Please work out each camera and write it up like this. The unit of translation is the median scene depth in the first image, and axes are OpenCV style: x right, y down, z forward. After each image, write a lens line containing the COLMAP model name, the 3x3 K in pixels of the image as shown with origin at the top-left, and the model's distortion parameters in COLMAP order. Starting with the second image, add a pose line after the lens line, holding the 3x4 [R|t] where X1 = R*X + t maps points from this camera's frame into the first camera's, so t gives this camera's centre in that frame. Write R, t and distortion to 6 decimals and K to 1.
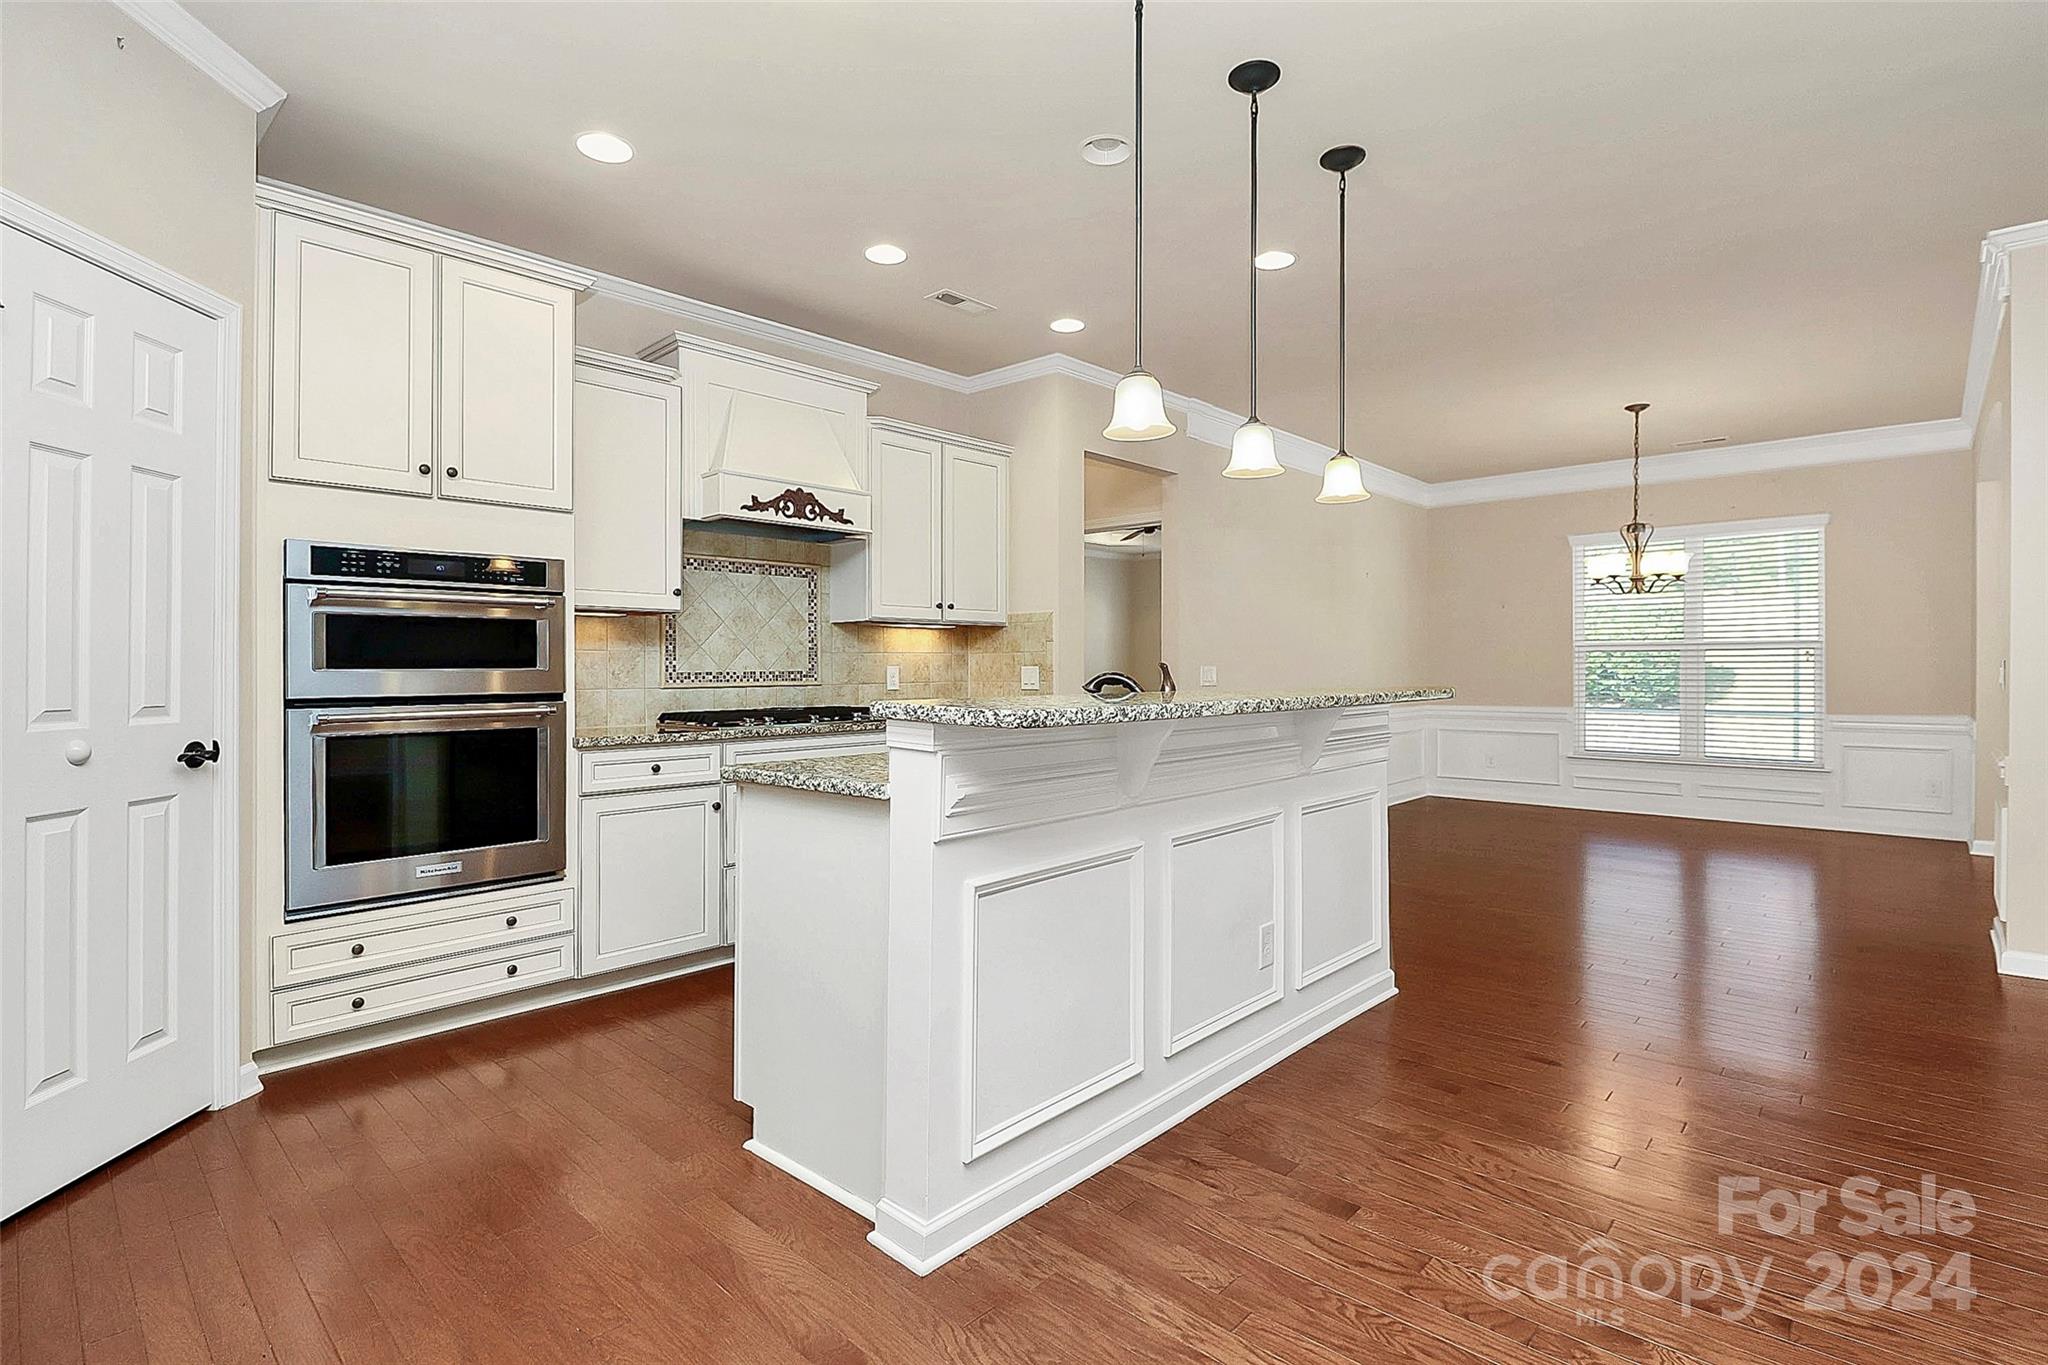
lens RADIAL K [[973.9, 0, 1048.2], [0, 973.9, 667.3], [0, 0, 1]] dist [0.000349, -0.011061]
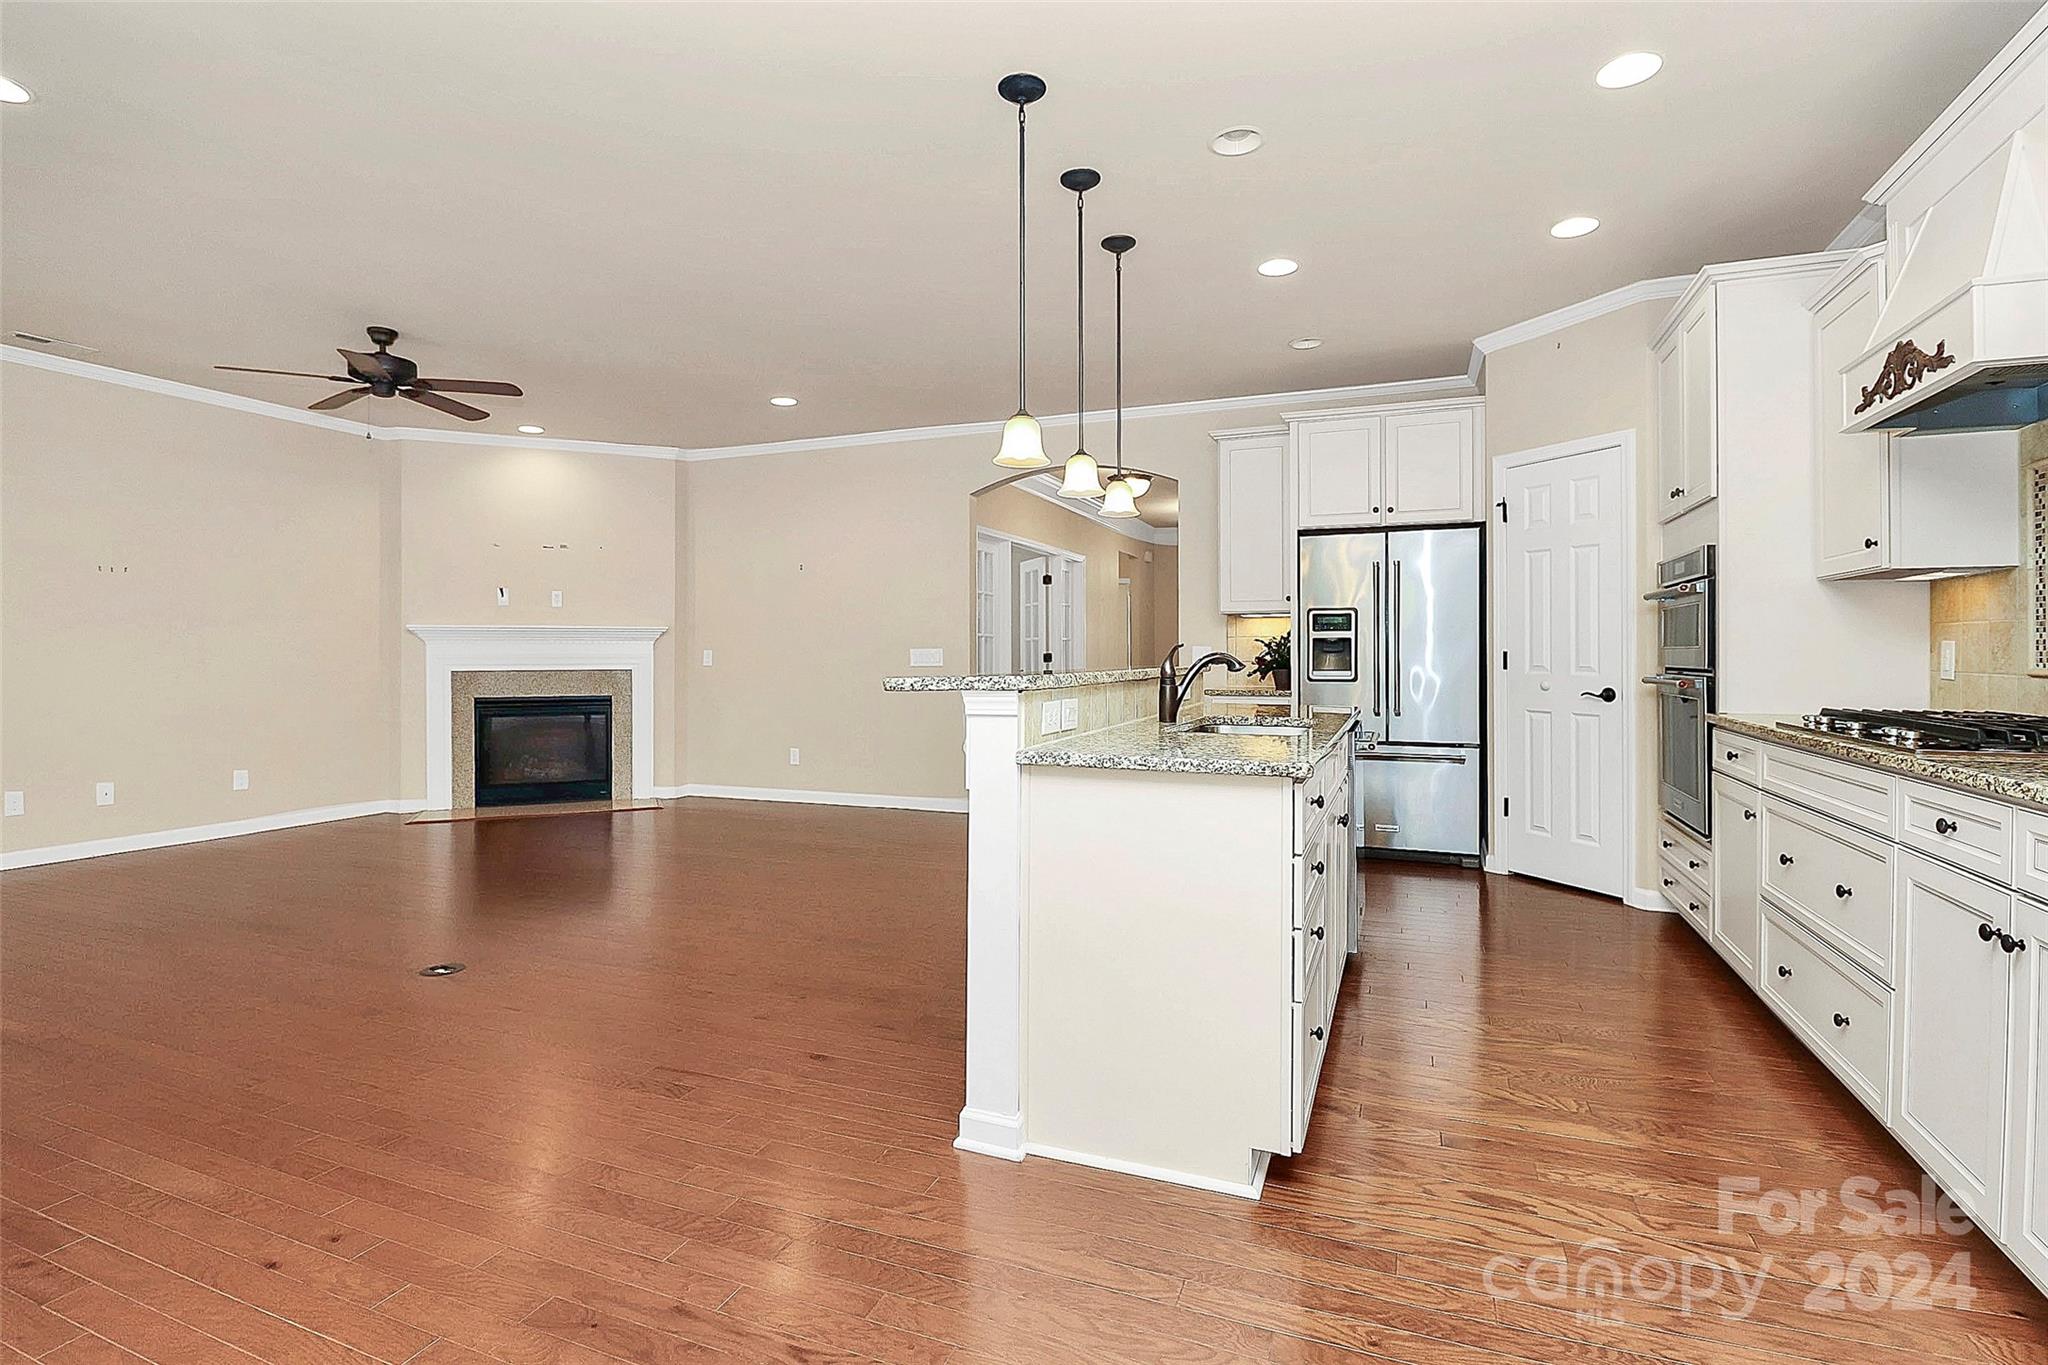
lens RADIAL K [[973.9, 0, 1025.5], [0, 973.9, 652.2], [0, 0, 1]] dist [0.000349, -0.011061]
pose [[-0.934685, 0.002915, -0.355465, 0.440444], [0.002582, 0.999996, 0.001411, 0.003231], [0.355467, 0.000401, -0.934689, 1.318763]]
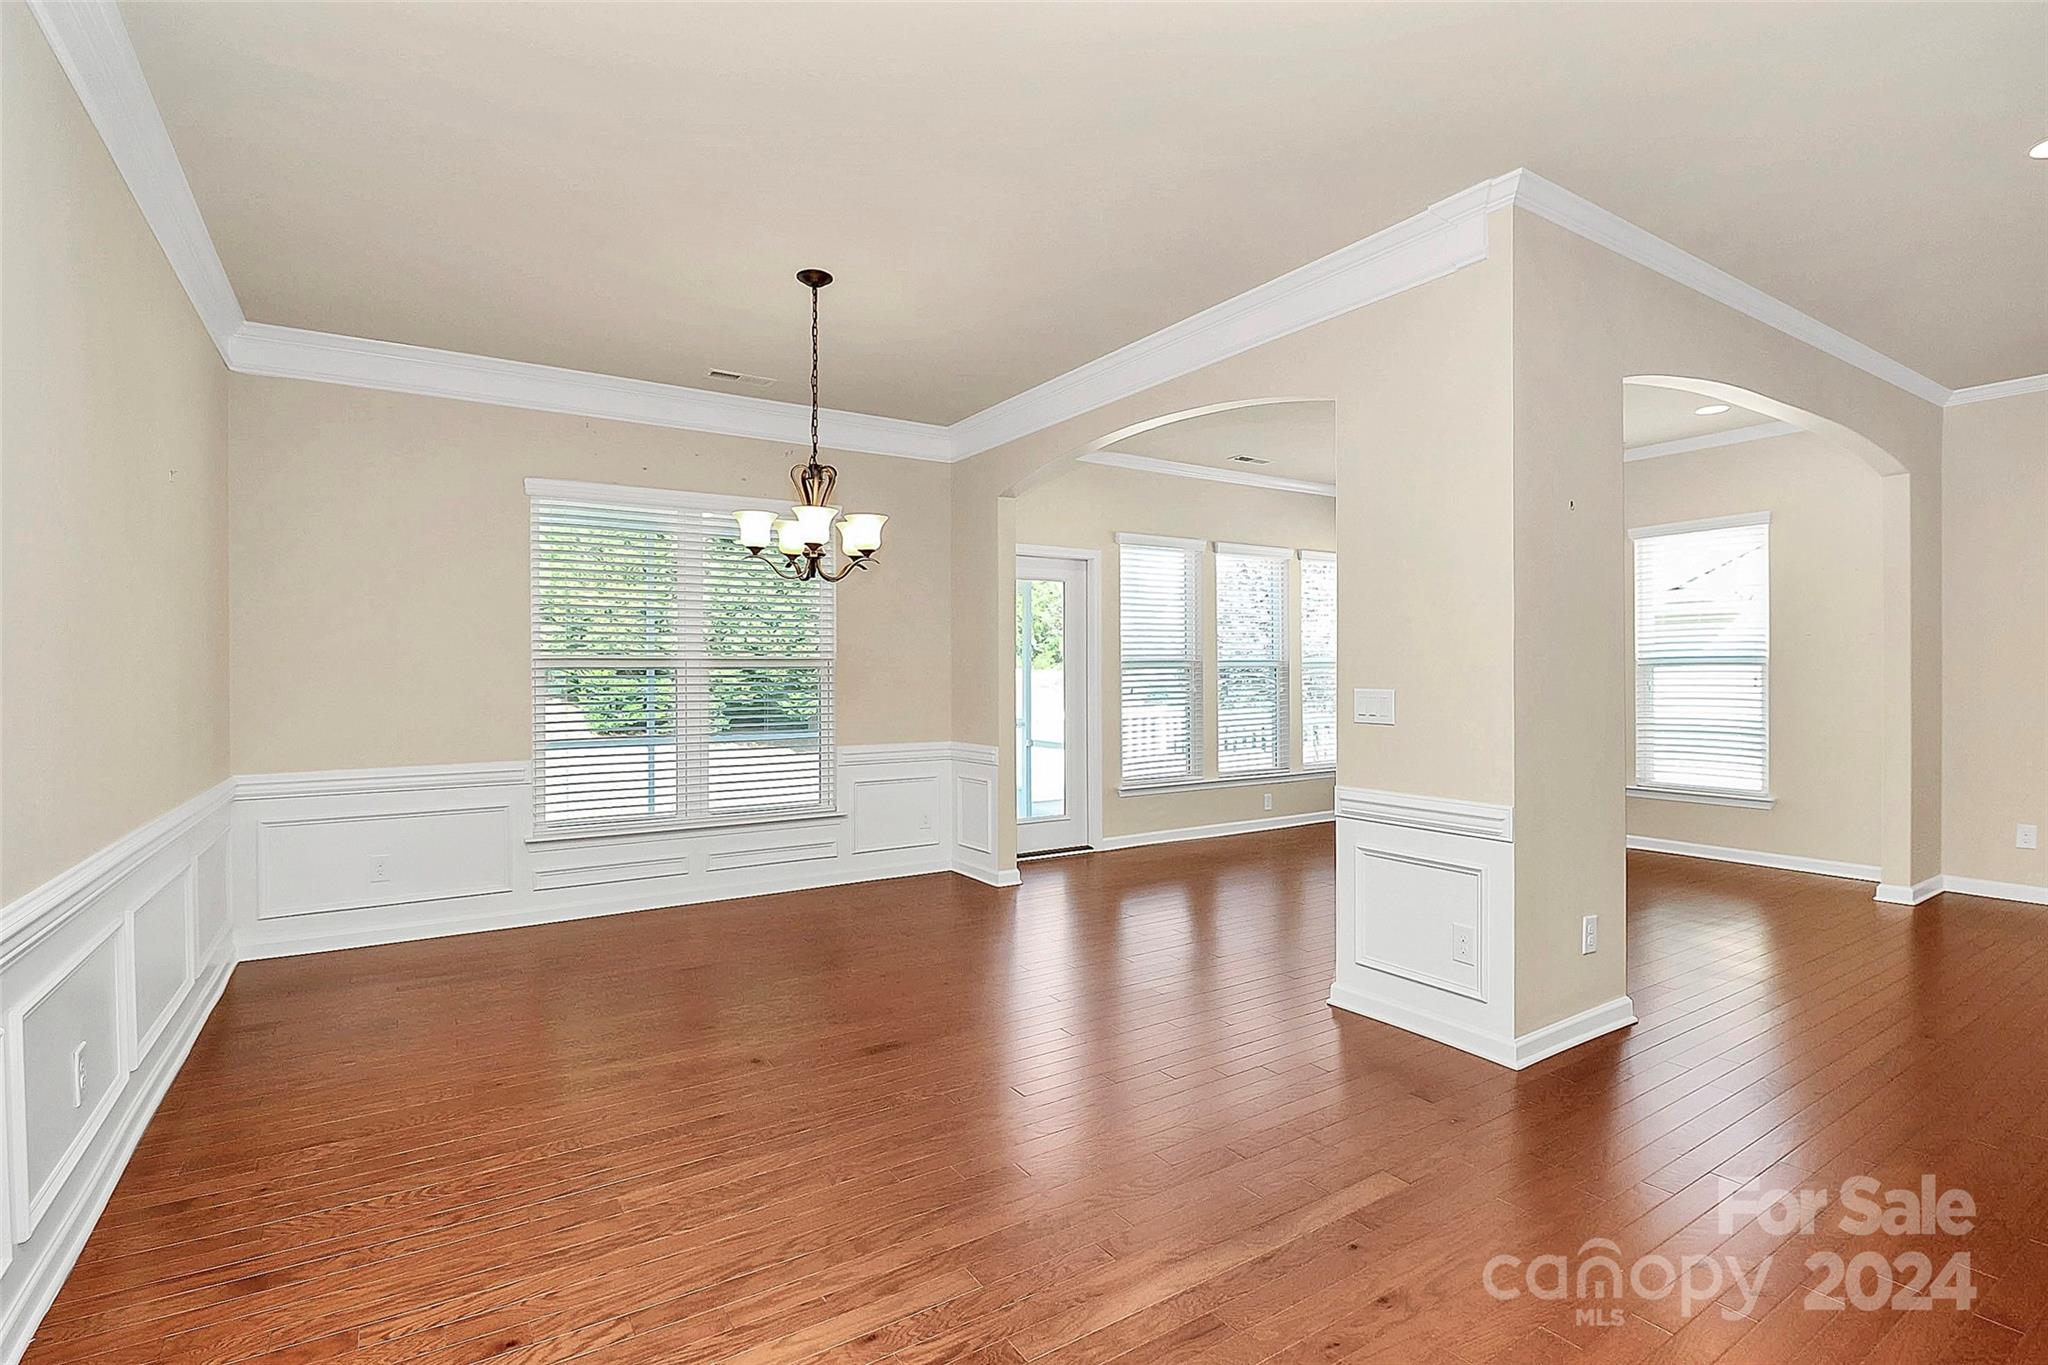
lens RADIAL K [[973.9, 0, 1019.7], [0, 973.9, 675.5], [0, 0, 1]] dist [0.000349, -0.011061]
pose [[0.261672, -0.001828, 0.965155, 0.054929], [0.005458, 0.999985, 0.000414, -0.018561], [-0.965142, 0.005160, 0.261678, 0.997570]]
